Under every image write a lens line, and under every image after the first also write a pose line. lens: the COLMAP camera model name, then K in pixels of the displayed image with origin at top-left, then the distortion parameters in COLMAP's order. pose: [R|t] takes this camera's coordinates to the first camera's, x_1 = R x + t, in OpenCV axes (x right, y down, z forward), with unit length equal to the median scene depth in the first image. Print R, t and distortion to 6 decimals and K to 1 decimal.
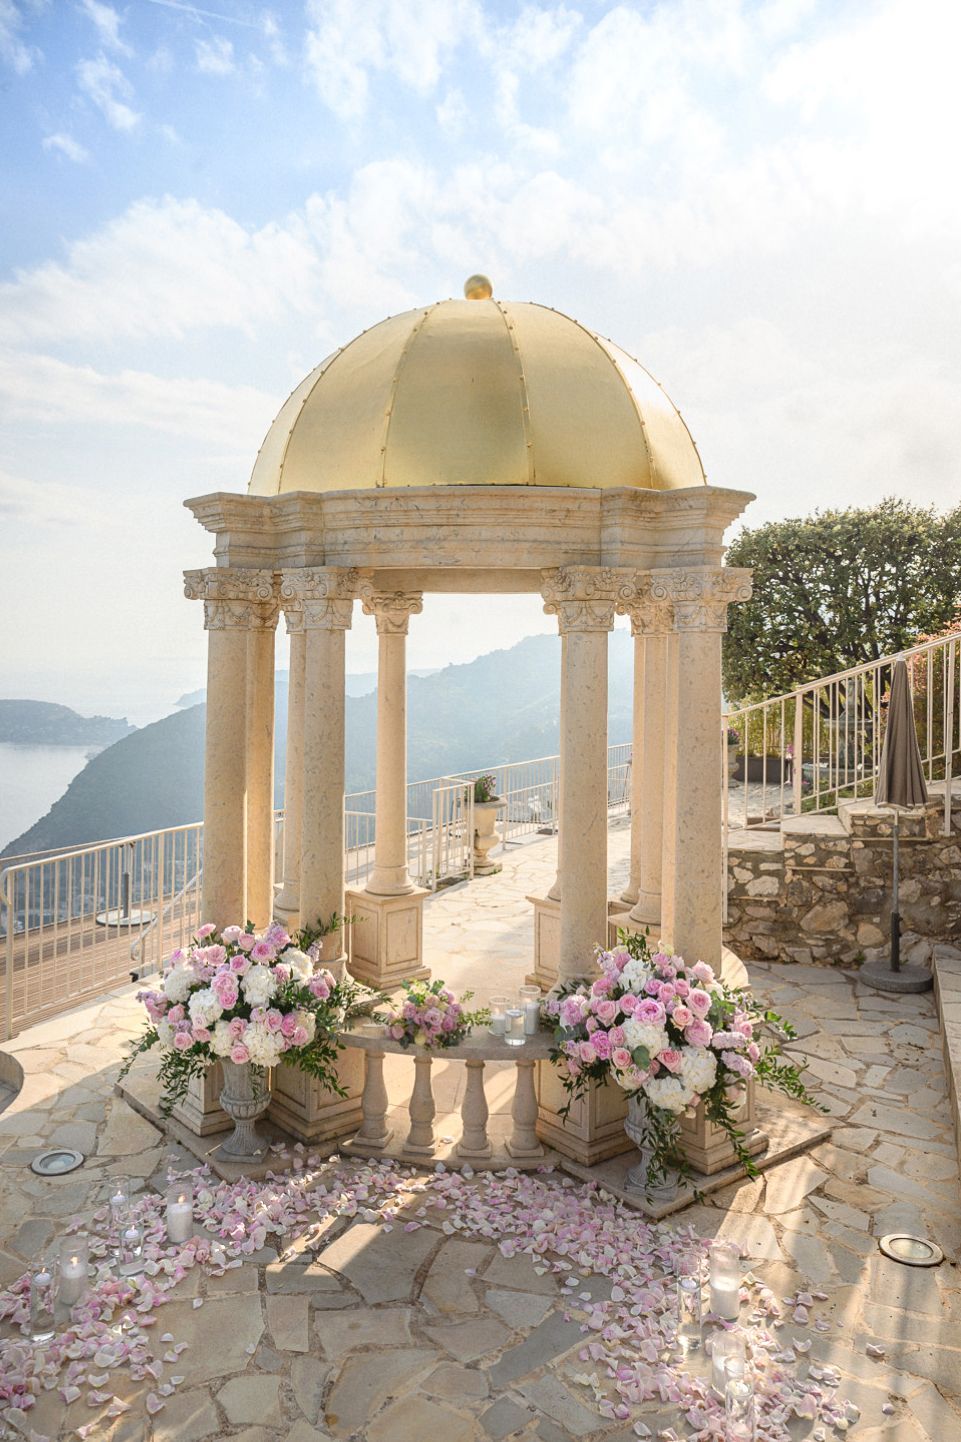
lens RADIAL K [[1070.3, 0, 406.4], [0, 1070.3, 632.7], [0, 0, 1]] dist [0.001011, -0.002334]
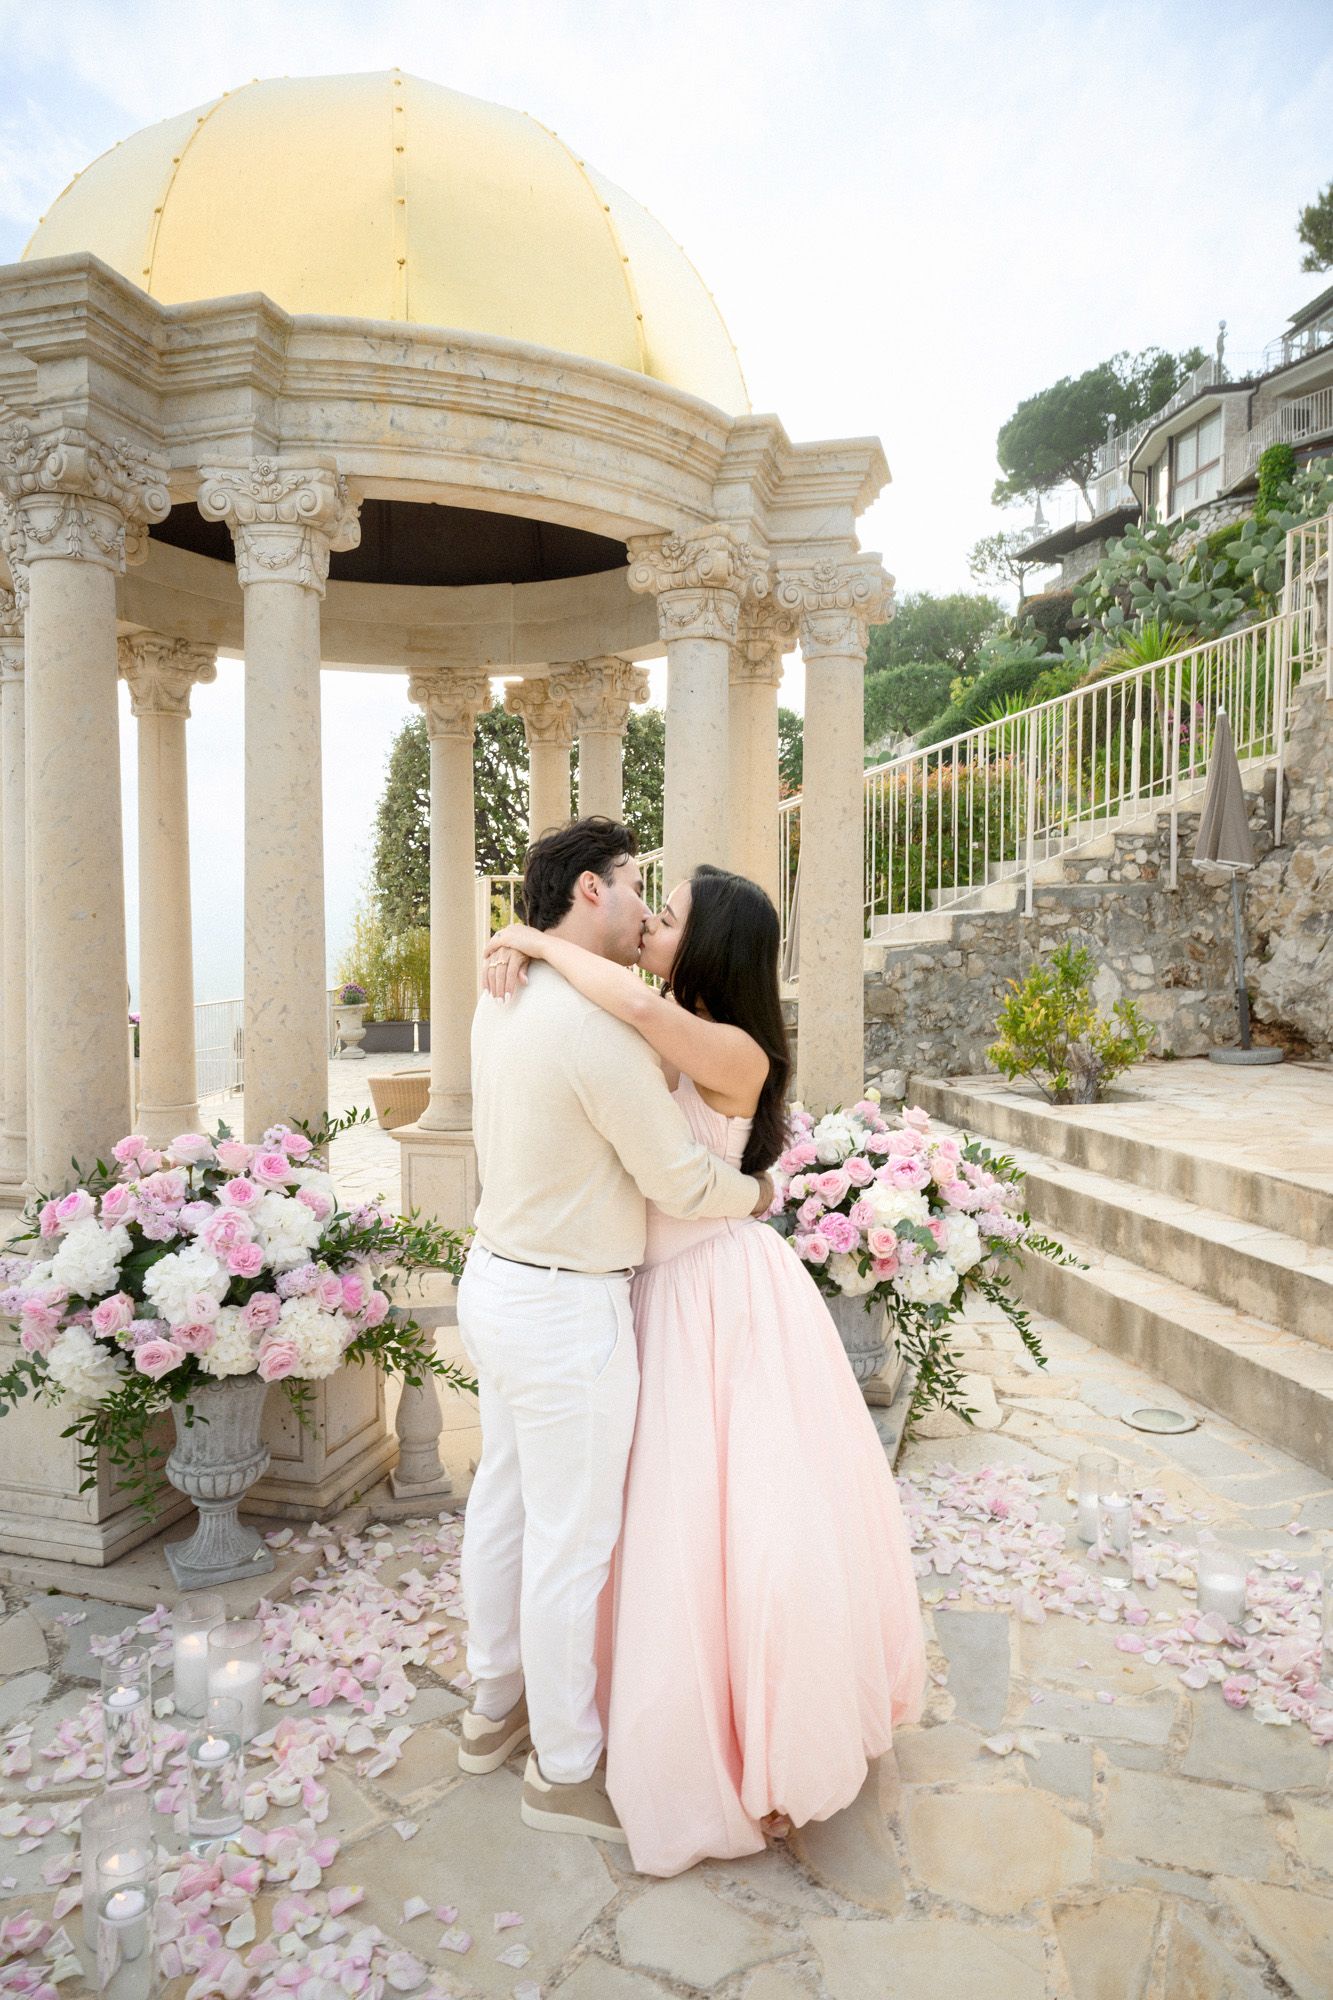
lens RADIAL K [[1326.3, 0, 680.2], [0, 1326.3, 1001.4], [0, 0, 1]] dist [-0.001437, -0.000492]
pose [[0.808427, -0.037727, 0.587387, -0.324581], [-0.002015, 0.997760, 0.066858, 0.163521], [-0.588593, -0.055234, 0.806540, 0.352214]]
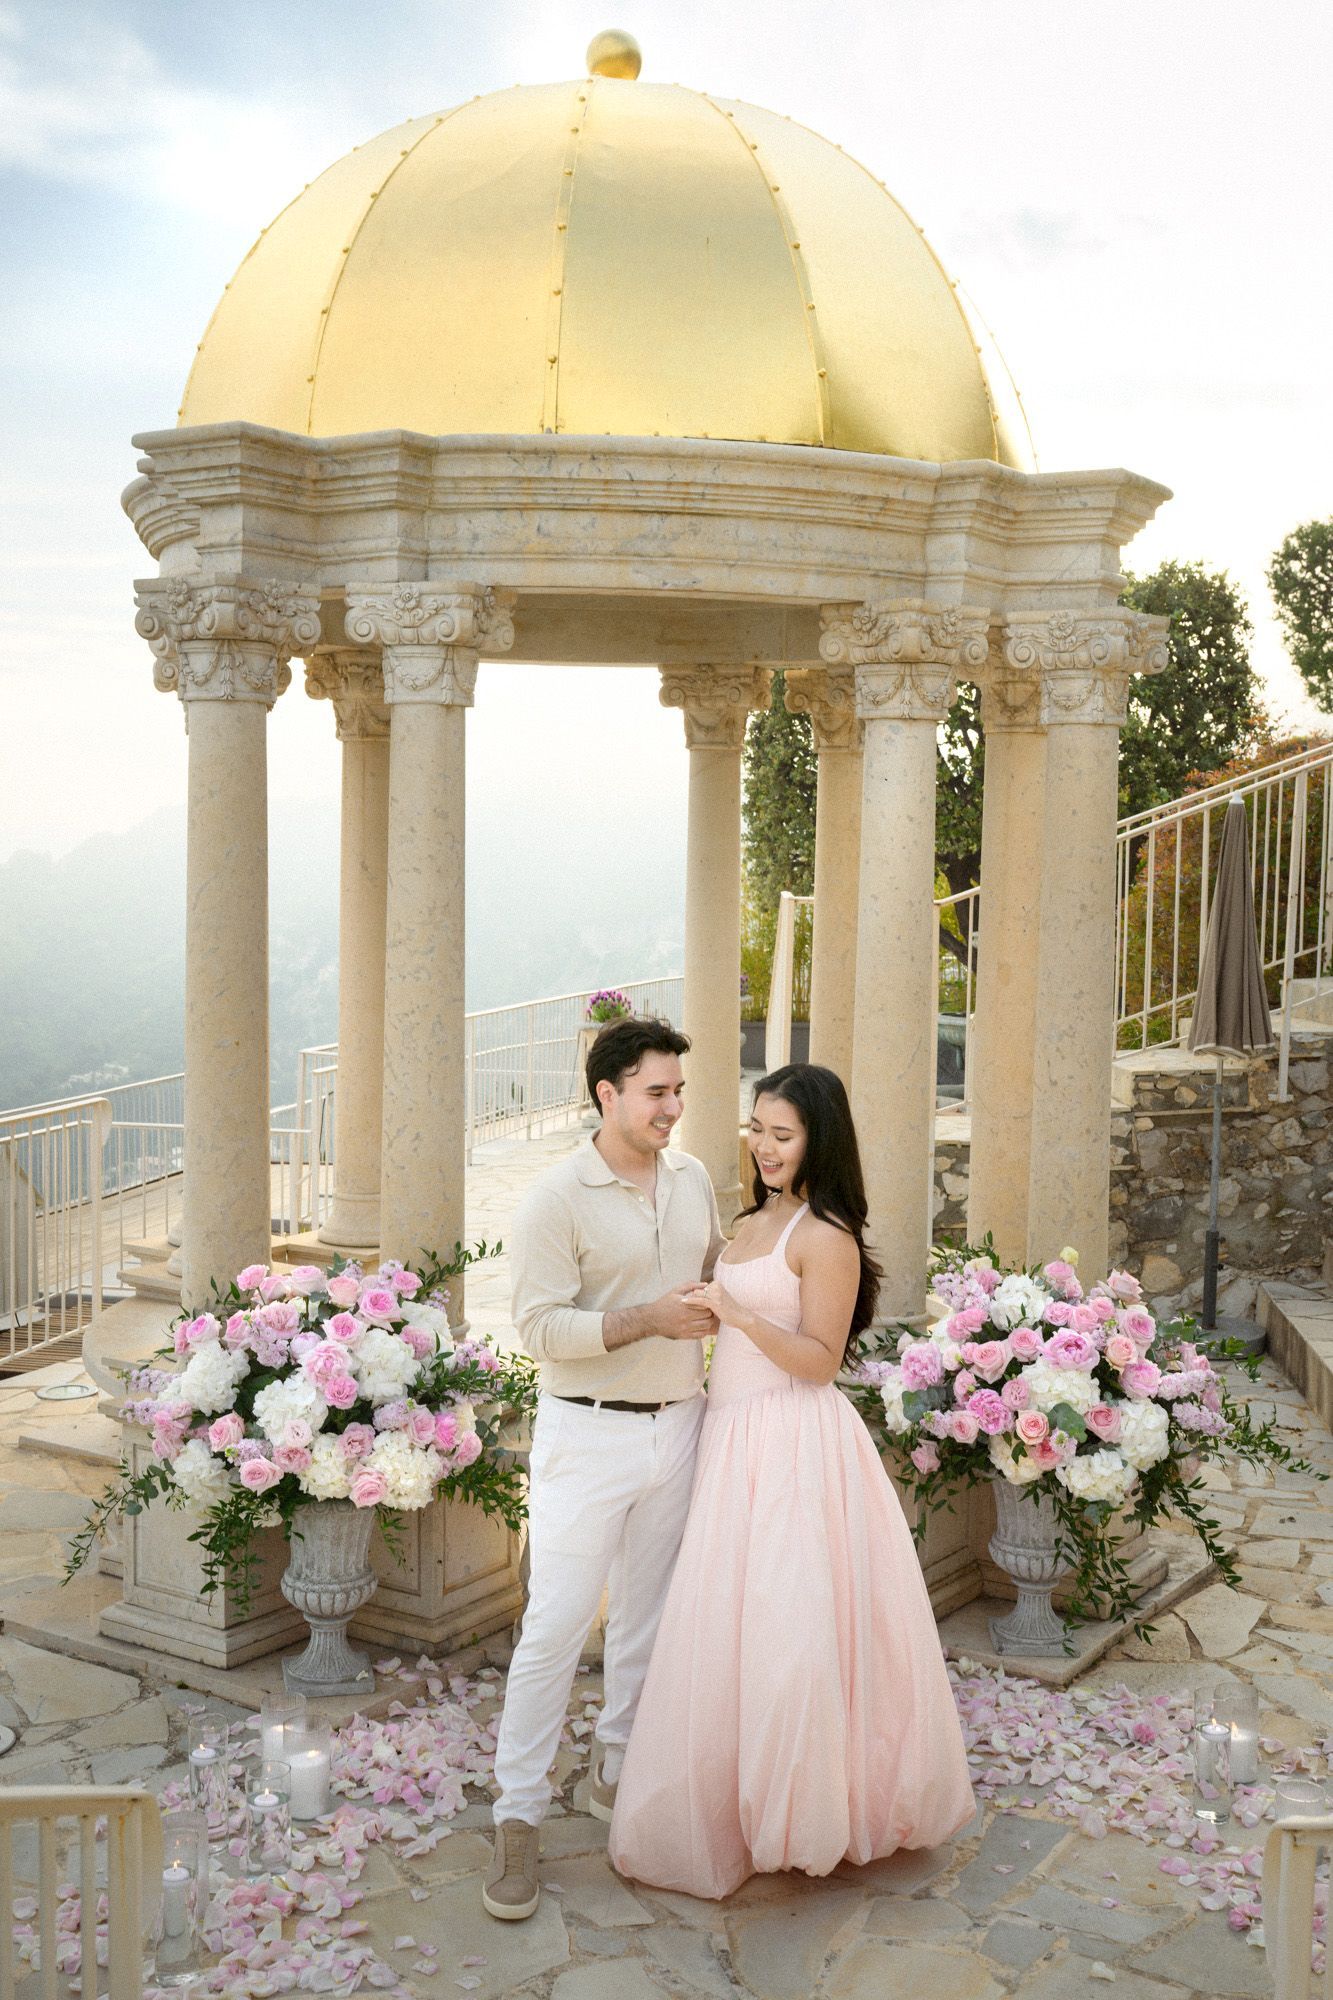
lens RADIAL K [[2232.0, 0, 707.8], [0, 2232.0, 1000.6], [0, 0, 1]] dist [-0.009265, 0.019693]
pose [[0.941243, -0.018245, 0.337238, -0.329073], [-0.012325, 0.996019, 0.088285, 0.043998], [-0.337506, -0.087255, 0.937271, -0.076321]]
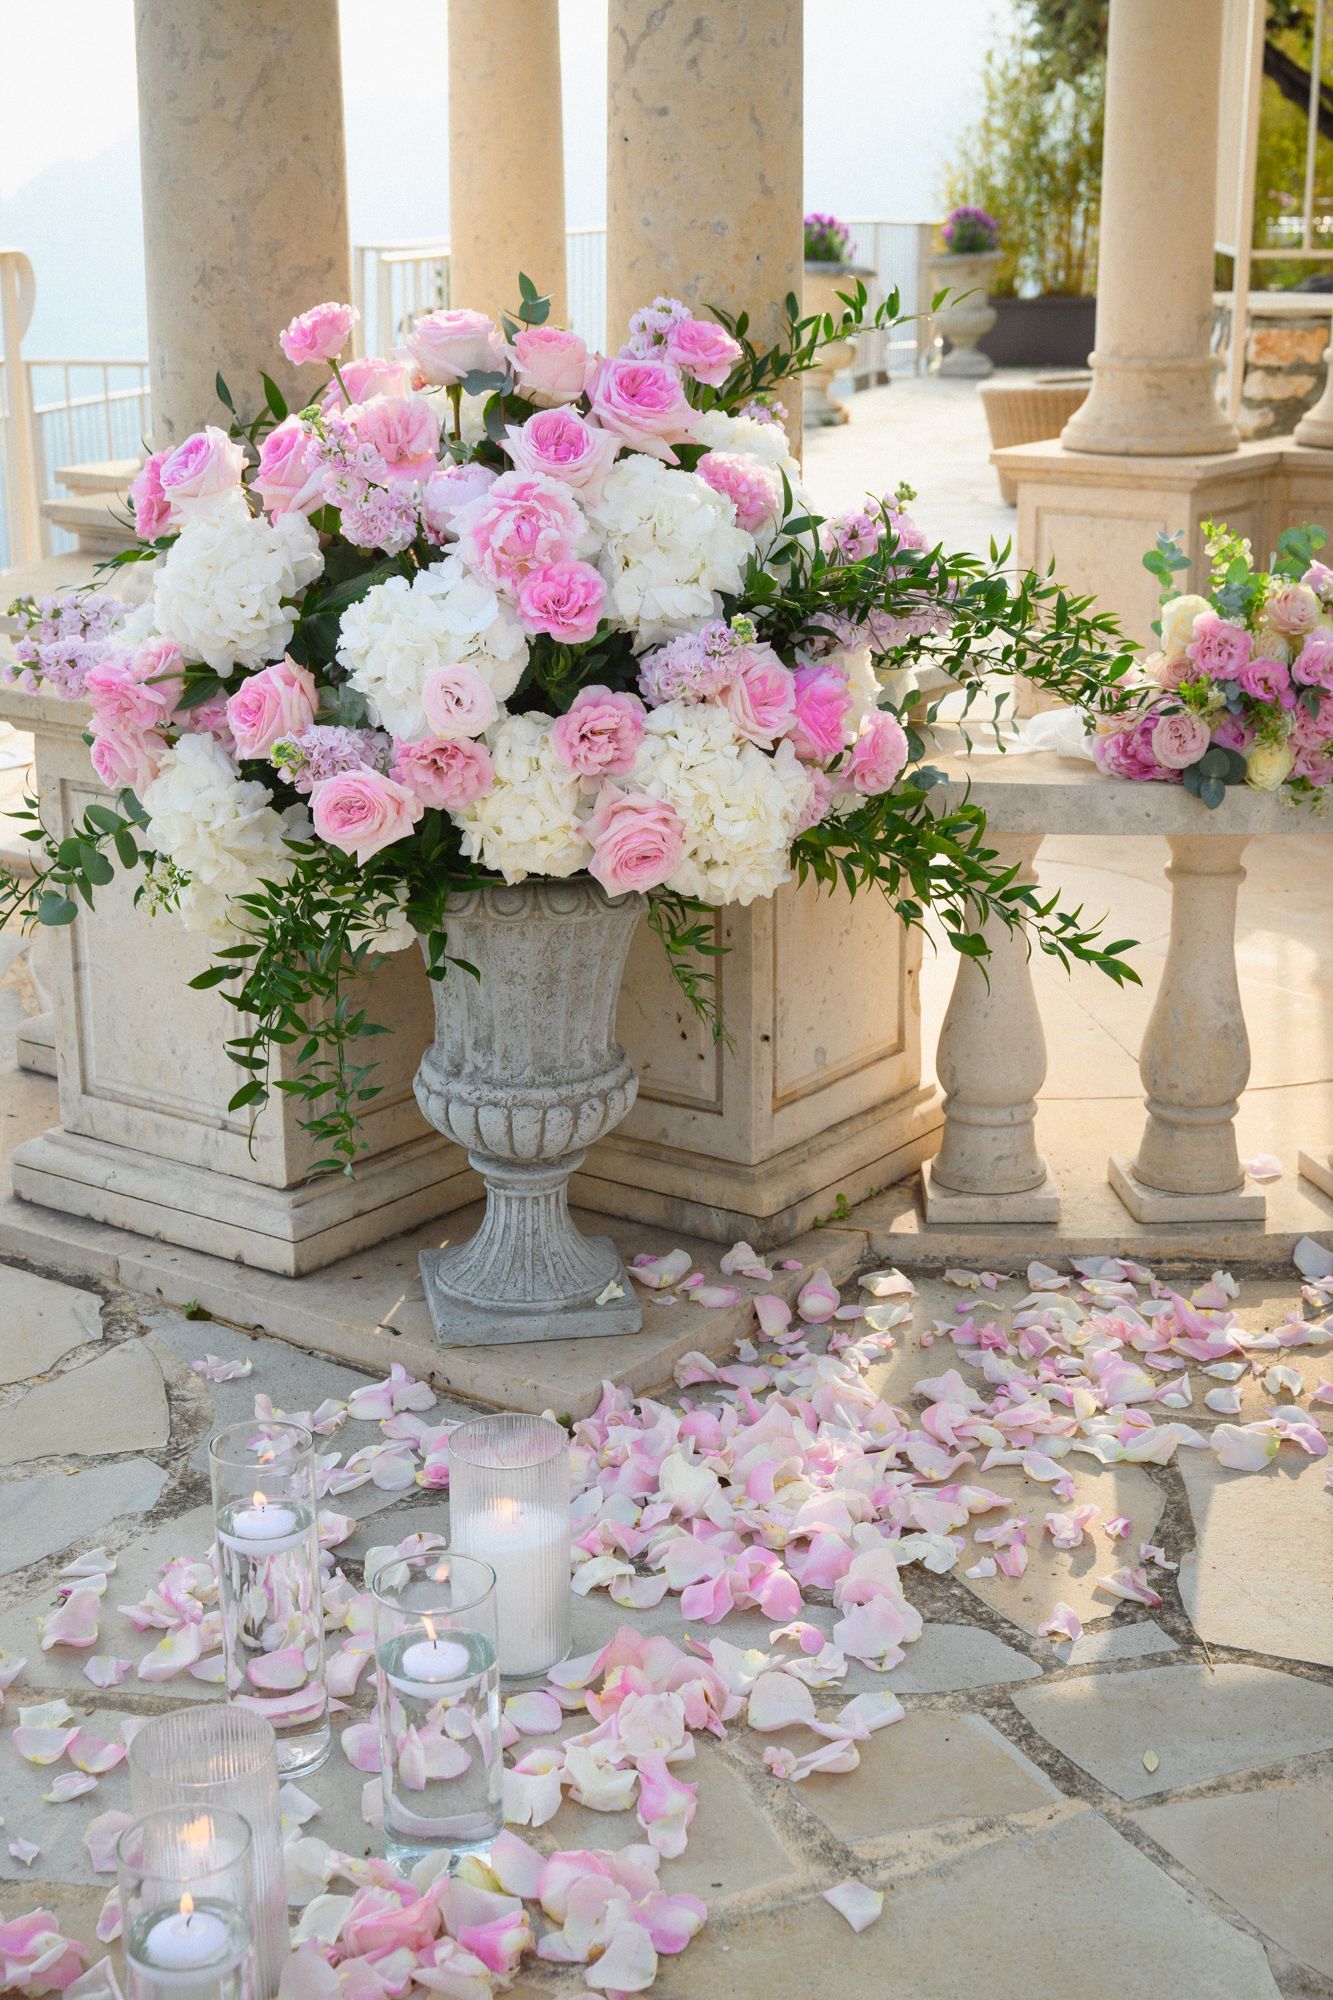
lens RADIAL K [[2879.6, 0, 713.4], [0, 2879.6, 976.9], [0, 0, 1]] dist [-0.001180, 0.028809]
pose [[0.956792, -0.092856, 0.275548, -0.267755], [0.007412, 0.955120, 0.296126, 0.223937], [-0.290679, -0.281289, 0.914539, 0.420580]]
